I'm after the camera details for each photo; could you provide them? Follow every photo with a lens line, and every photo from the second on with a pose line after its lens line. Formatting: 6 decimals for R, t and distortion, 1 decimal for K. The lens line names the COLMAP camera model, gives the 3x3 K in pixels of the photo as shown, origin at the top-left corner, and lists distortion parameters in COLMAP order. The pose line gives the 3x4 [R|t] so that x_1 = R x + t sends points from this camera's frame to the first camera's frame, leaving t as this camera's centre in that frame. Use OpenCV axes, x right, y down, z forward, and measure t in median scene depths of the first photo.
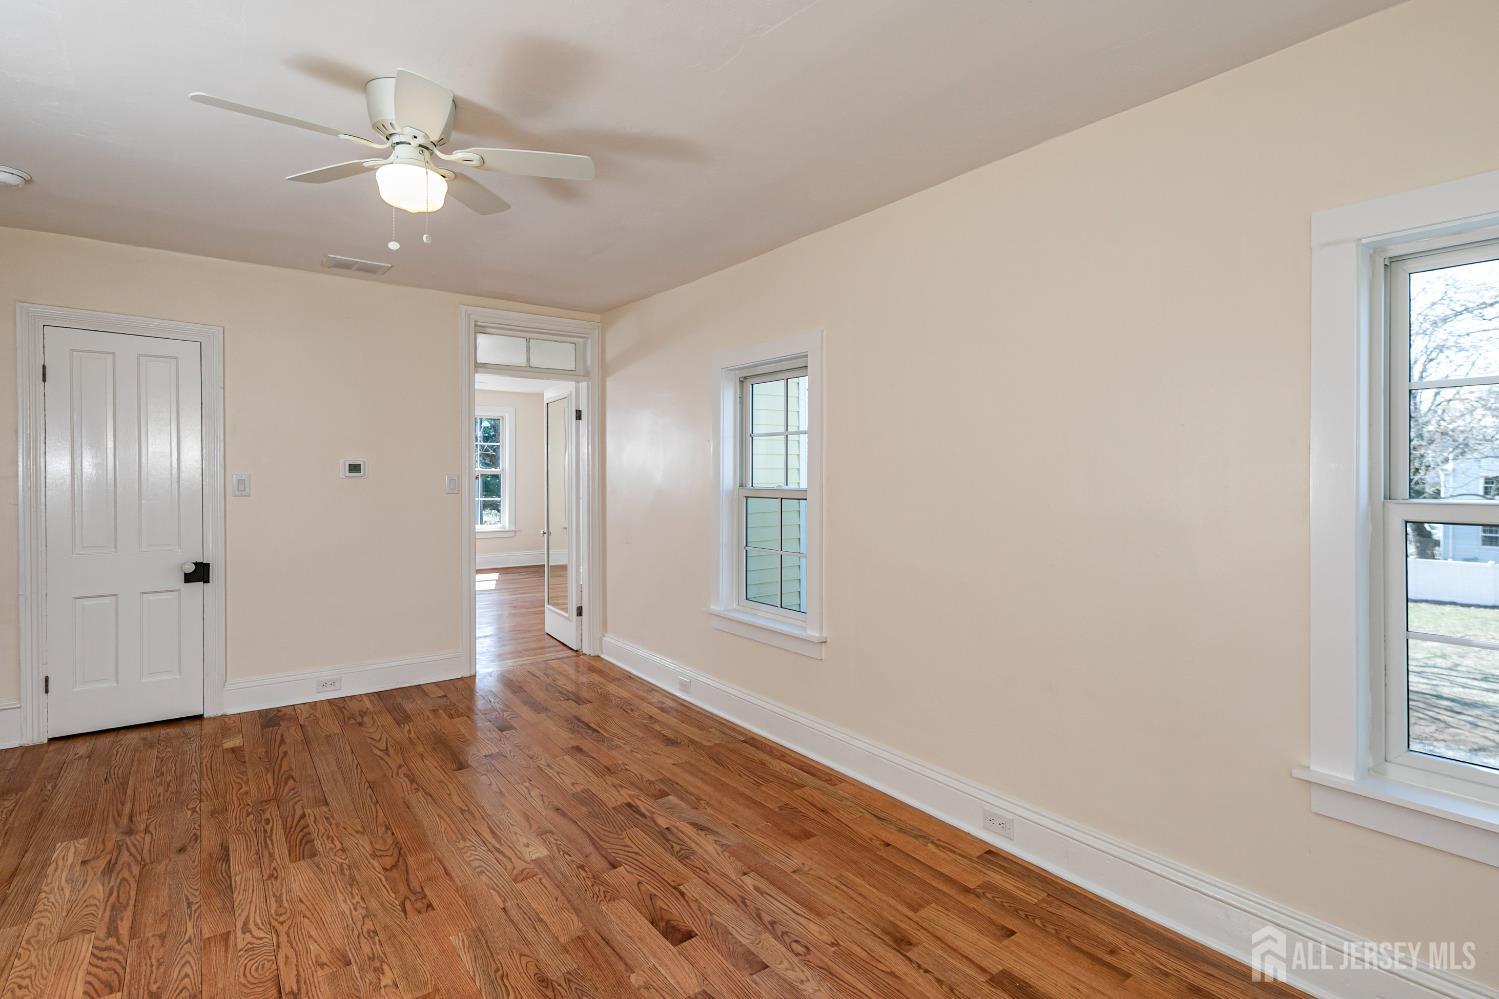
lens RADIAL K [[727.6, 0, 740.9], [0, 727.6, 493.0], [0, 0, 1]] dist [0.005085, -0.000200]
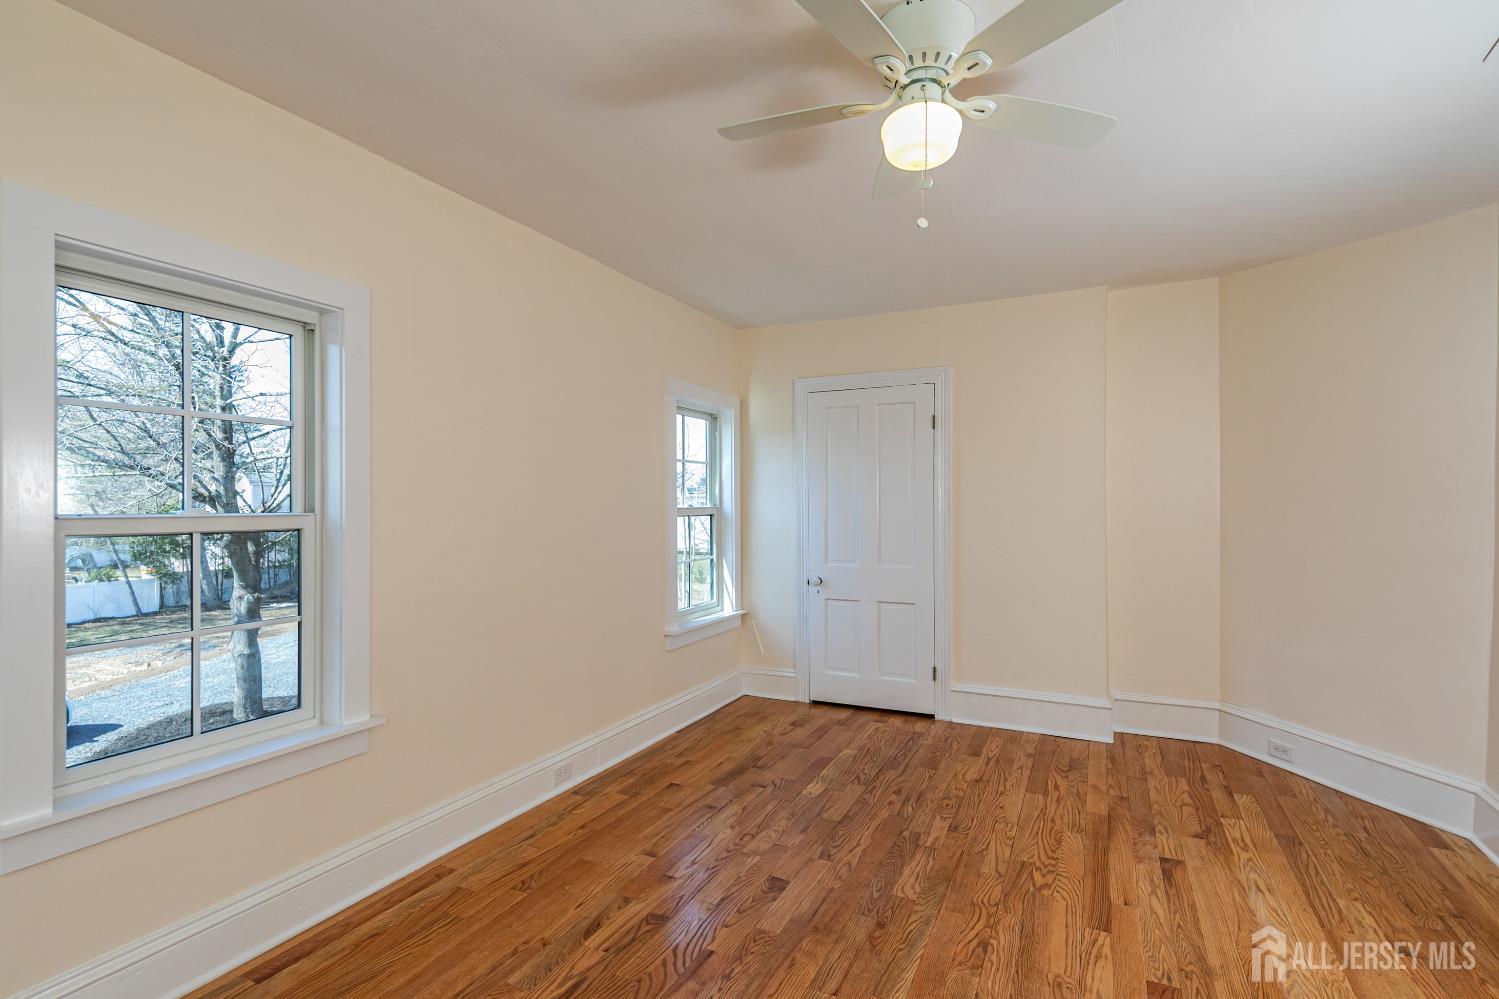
lens RADIAL K [[727.6, 0, 740.9], [0, 727.6, 493.0], [0, 0, 1]] dist [0.005085, -0.000200]
pose [[-0.461789, 0.016090, 0.886844, -0.929344], [0.022779, 0.999721, -0.006276, -0.017247], [-0.886697, 0.017304, -0.462027, 1.319757]]
